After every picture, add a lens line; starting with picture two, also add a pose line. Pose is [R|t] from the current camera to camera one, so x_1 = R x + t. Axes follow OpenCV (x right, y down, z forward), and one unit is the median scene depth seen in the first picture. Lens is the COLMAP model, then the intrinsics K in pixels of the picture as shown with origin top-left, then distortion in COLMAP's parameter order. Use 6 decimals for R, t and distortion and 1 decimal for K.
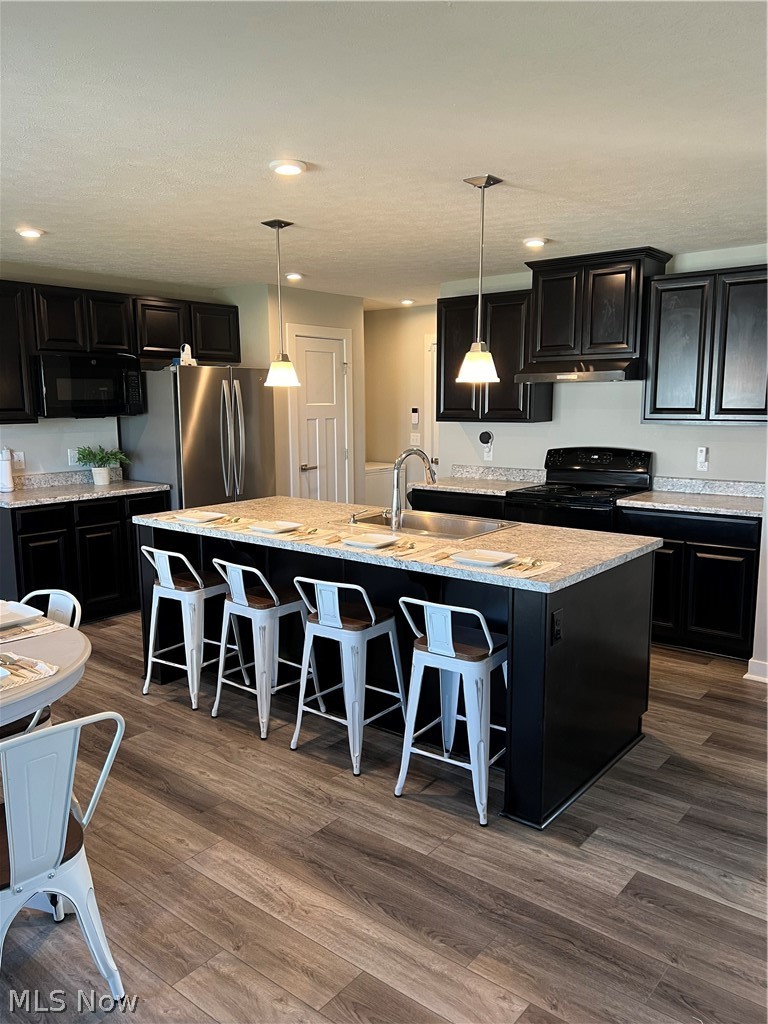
lens RADIAL K [[766.3, 0, 384.0], [0, 766.3, 512.0], [0, 0, 1]] dist [0.110748, -0.148347]
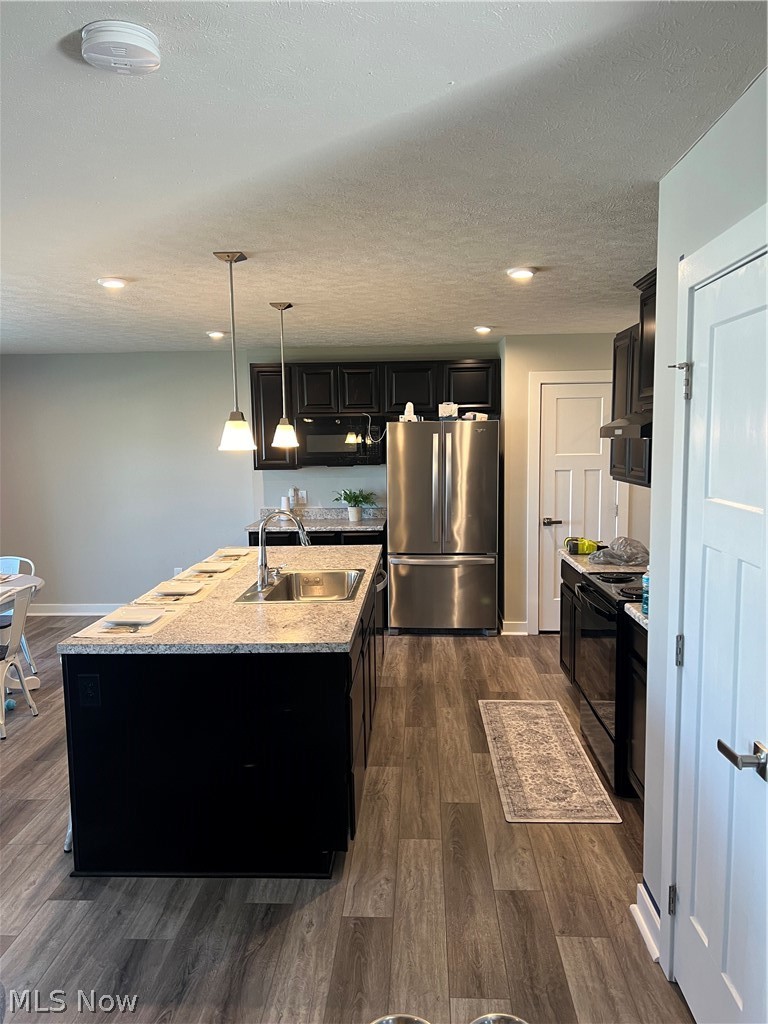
lens RADIAL K [[766.3, 0, 384.0], [0, 766.3, 512.0], [0, 0, 1]] dist [0.110748, -0.148347]
pose [[0.590318, 0.077668, -0.803425, 0.901111], [-0.109117, 0.993902, 0.015908, -0.106008], [0.799761, 0.078276, 0.595193, 0.471666]]
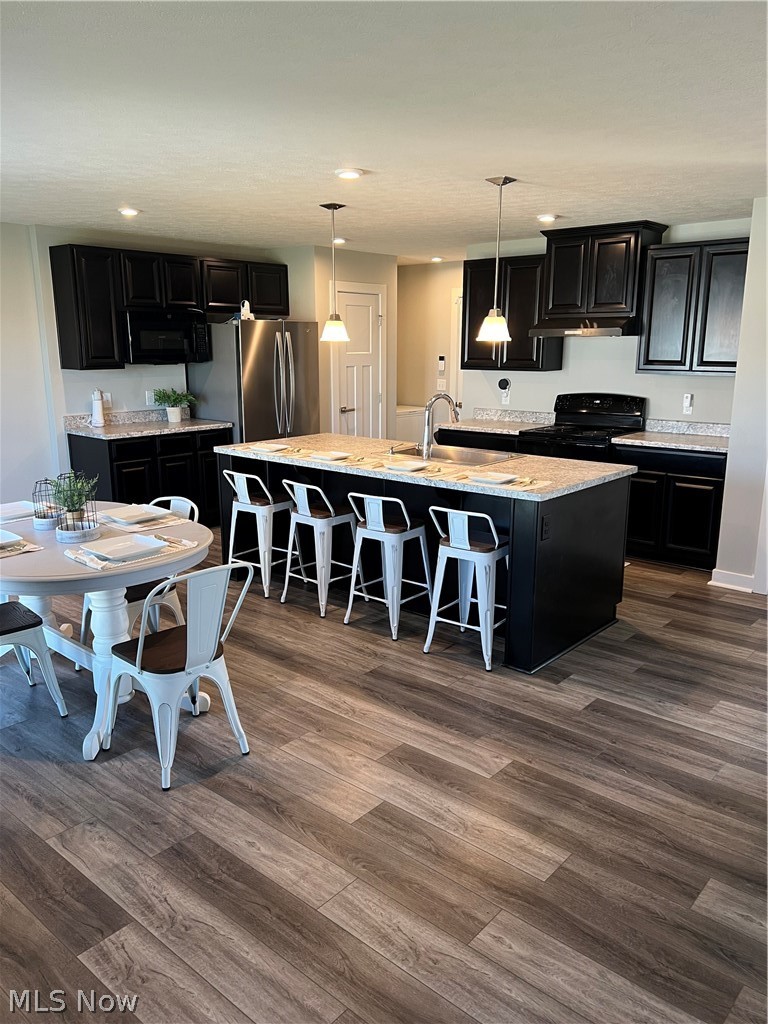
lens RADIAL K [[766.3, 0, 384.0], [0, 766.3, 512.0], [0, 0, 1]] dist [0.110748, -0.148347]
pose [[0.999480, 0.013415, -0.029330, -0.014688], [-0.011289, 0.997377, 0.071497, 0.019521], [0.030212, -0.071128, 0.997010, -0.244911]]
